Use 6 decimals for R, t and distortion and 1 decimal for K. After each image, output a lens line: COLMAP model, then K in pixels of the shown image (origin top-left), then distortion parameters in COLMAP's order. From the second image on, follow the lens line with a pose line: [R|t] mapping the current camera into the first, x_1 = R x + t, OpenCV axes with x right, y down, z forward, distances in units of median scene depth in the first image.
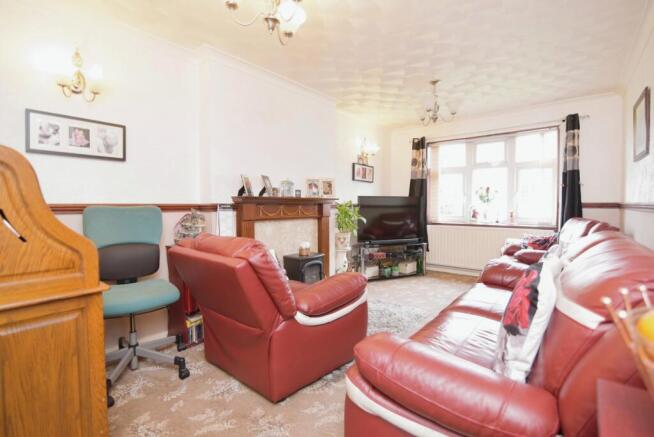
lens RADIAL K [[291.8, 0, 327.0], [0, 291.8, 199.9], [0, 0, 1]] dist [0.000125, 0.000002]
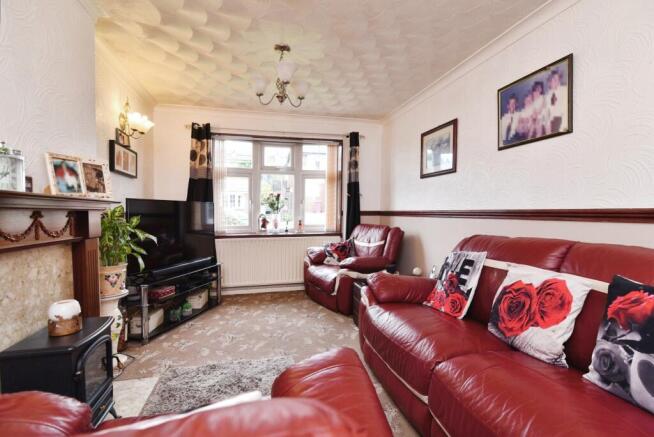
lens RADIAL K [[305.8, 0, 327.0], [0, 305.8, 218.5], [0, 0, 1]] dist [-0.001054, -0.000157]
pose [[0.593582, -0.016882, 0.804596, -0.142551], [-0.007459, 0.999622, 0.026477, 0.007514], [-0.804739, -0.021718, 0.593232, 0.303627]]
